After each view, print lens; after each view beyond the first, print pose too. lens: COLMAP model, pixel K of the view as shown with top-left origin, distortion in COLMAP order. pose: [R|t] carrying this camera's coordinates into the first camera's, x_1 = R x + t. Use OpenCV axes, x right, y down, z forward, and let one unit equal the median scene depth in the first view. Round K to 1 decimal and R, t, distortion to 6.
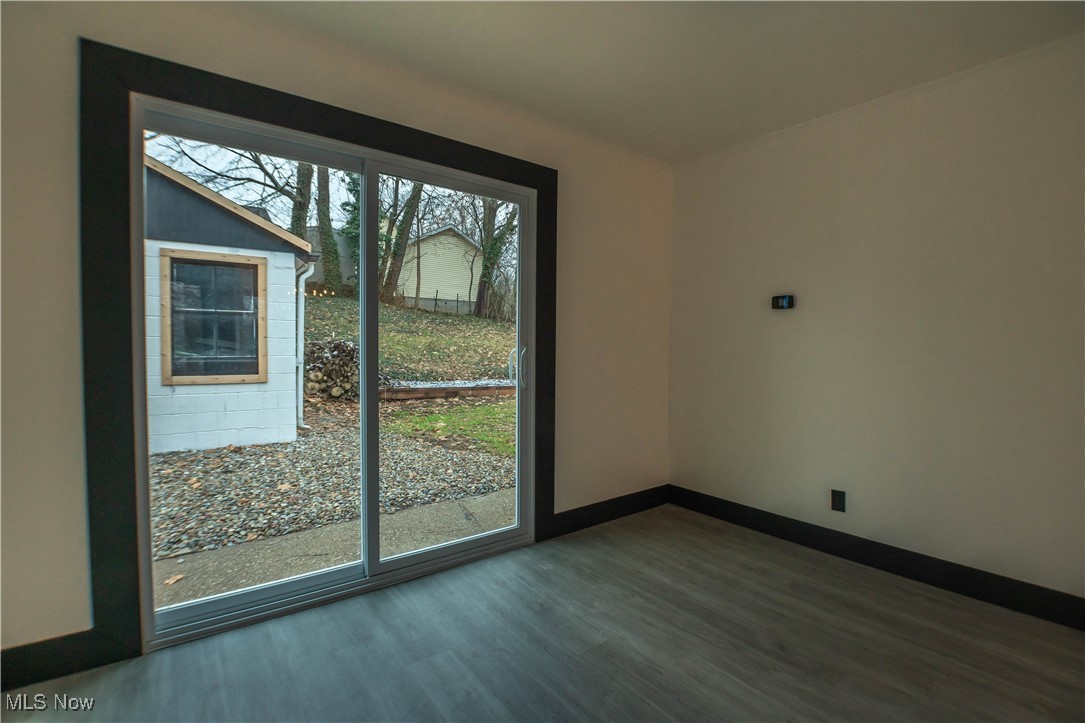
lens RADIAL K [[490.0, 0, 544.1], [0, 490.0, 363.1], [0, 0, 1]] dist [-0.029274, -0.001681]
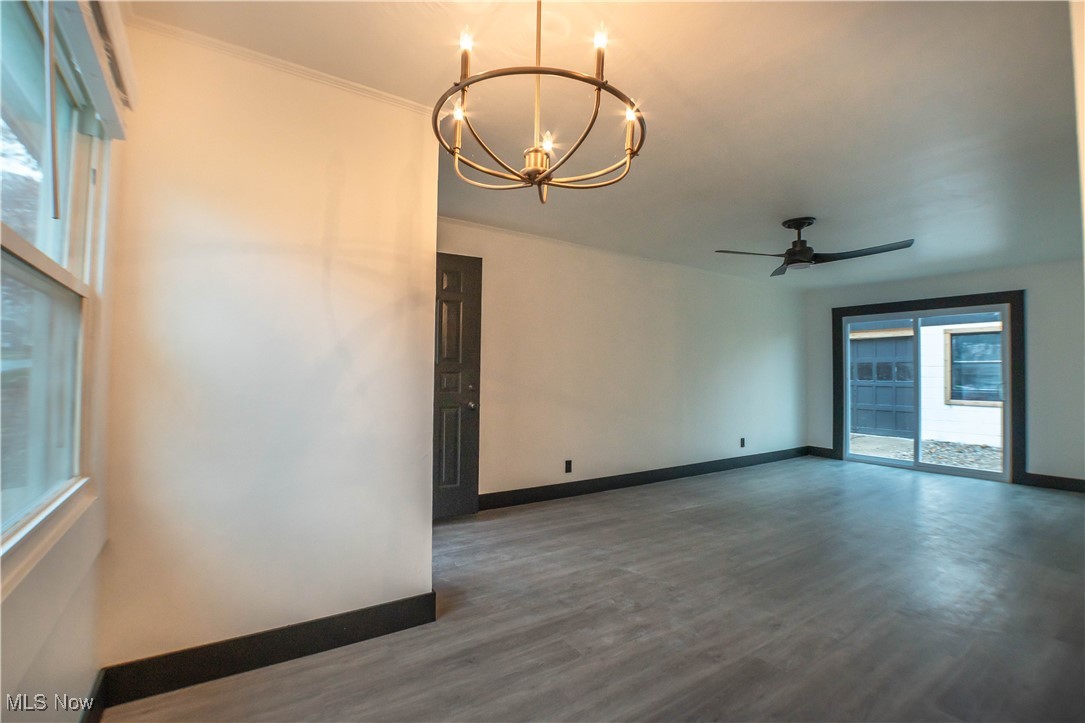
lens RADIAL K [[490.0, 0, 541.4], [0, 490.0, 365.2], [0, 0, 1]] dist [-0.029274, -0.001681]
pose [[-0.050249, -0.028465, -0.998331, 1.096954], [-0.054044, 0.998207, -0.025742, 0.028149], [0.997273, 0.052661, -0.051697, -0.434007]]
